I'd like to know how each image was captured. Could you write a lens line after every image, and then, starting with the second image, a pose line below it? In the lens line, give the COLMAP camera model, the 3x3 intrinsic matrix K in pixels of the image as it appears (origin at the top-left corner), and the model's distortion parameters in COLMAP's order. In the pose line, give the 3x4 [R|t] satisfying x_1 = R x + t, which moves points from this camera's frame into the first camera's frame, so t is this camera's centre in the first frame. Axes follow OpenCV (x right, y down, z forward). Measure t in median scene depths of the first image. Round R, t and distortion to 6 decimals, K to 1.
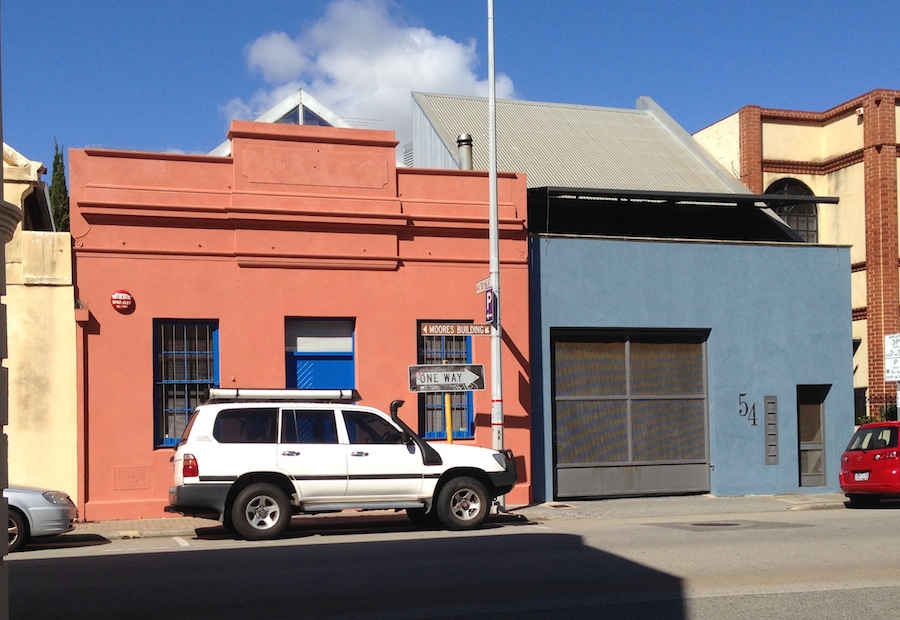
lens RADIAL K [[874.2, 0, 450.5], [0, 874.2, 309.7], [0, 0, 1]] dist [0.091136, 0.000000]
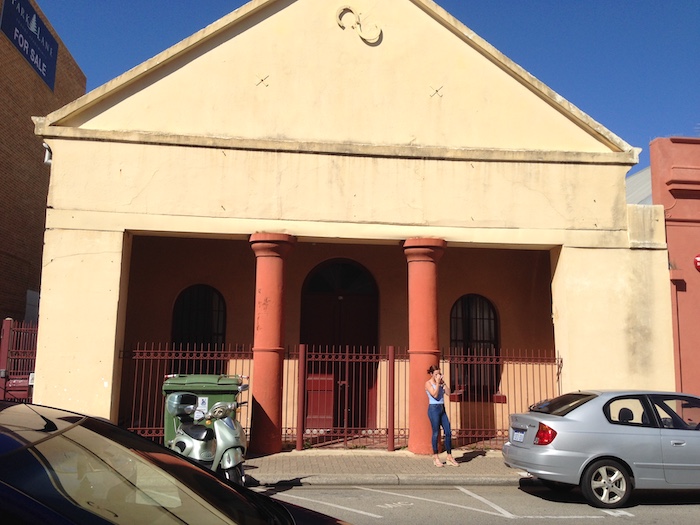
lens RADIAL K [[642.5, 0, 348.5], [0, 642.5, 257.0], [0, 0, 1]] dist [-0.015990, 0.000000]
pose [[0.991382, -0.011583, -0.130492, -0.734858], [-0.009022, 0.987682, -0.156216, 0.119232], [0.130694, 0.156047, 0.979065, 0.119523]]
